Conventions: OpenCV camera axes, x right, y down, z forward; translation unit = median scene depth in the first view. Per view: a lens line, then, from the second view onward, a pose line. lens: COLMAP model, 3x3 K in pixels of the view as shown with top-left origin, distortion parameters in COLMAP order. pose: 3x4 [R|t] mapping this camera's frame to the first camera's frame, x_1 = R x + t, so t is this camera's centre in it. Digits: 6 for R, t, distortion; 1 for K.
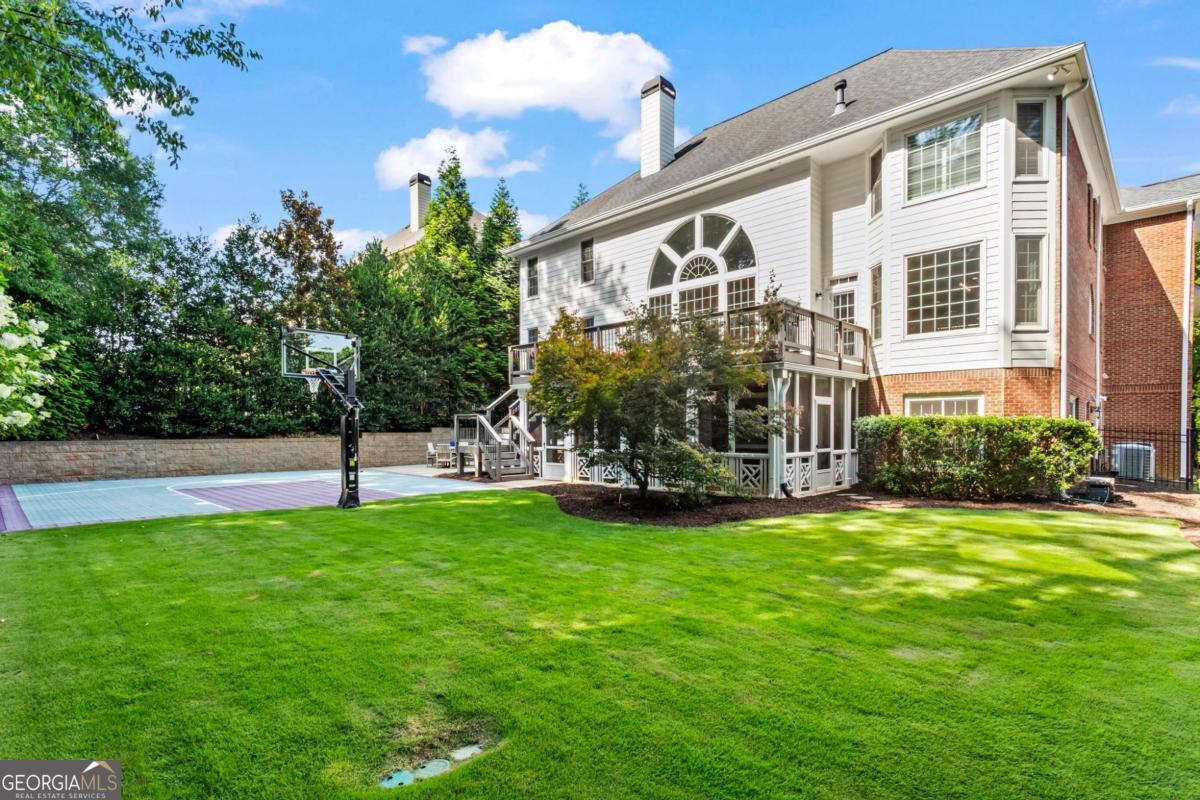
lens RADIAL K [[582.4, 0, 599.5], [0, 582.4, 429.3], [0, 0, 1]] dist [0.000050, 0.000037]
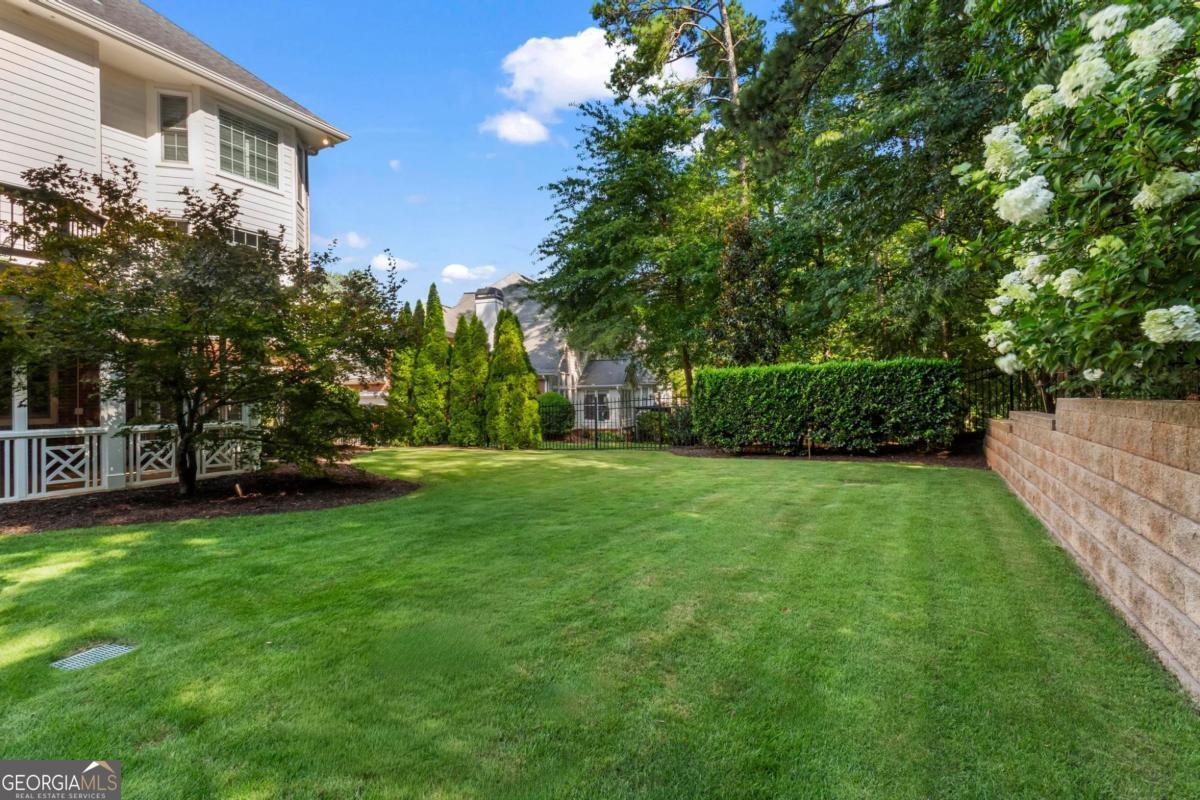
lens RADIAL K [[590.5, 0, 598.8], [0, 590.5, 386.0], [0, 0, 1]] dist [-0.002771, -0.000401]
pose [[-0.277635, 0.024470, 0.960375, -0.502510], [0.020518, 0.999599, -0.019538, 0.014727], [-0.960468, 0.014281, -0.278025, 0.516448]]
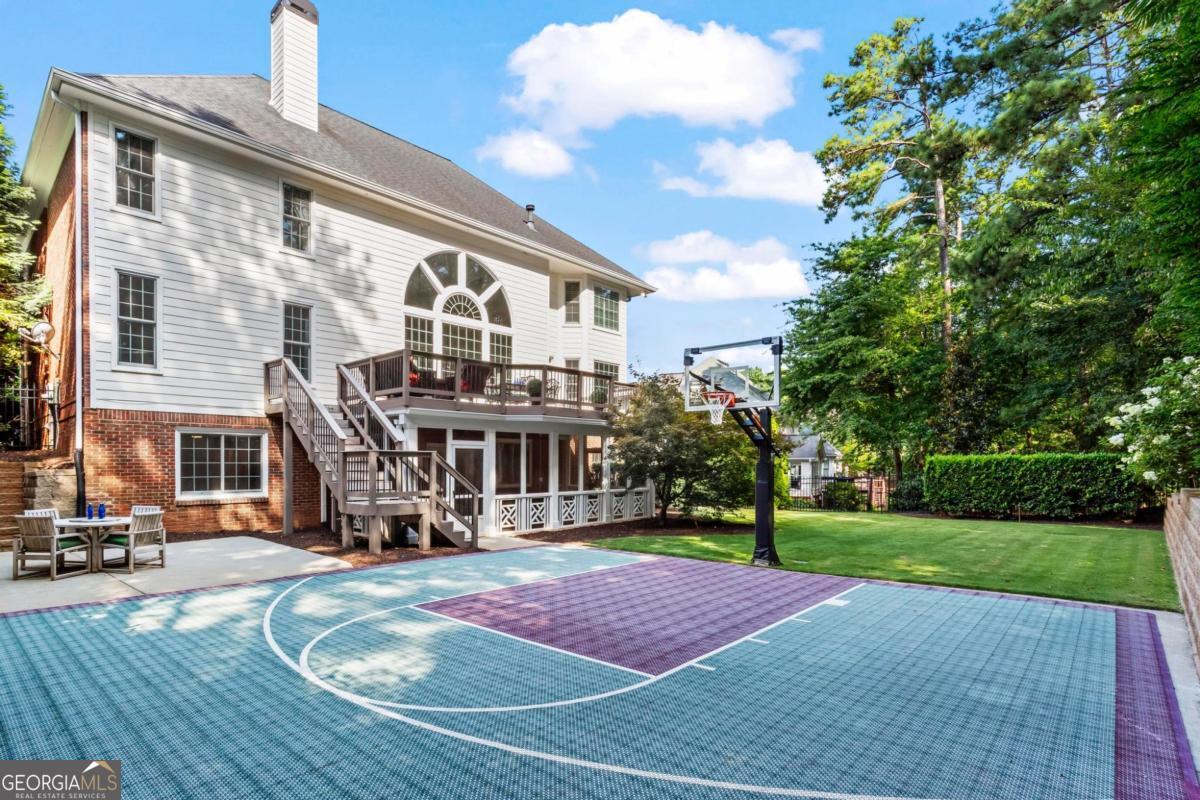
lens RADIAL K [[602.7, 0, 597.3], [0, 602.7, 466.6], [0, 0, 1]] dist [0.001497, 0.000412]
pose [[-0.056327, -0.003627, 0.998406, -0.877777], [0.007597, 0.999963, 0.004061, -0.010535], [-0.998383, 0.007814, -0.056298, 0.854984]]
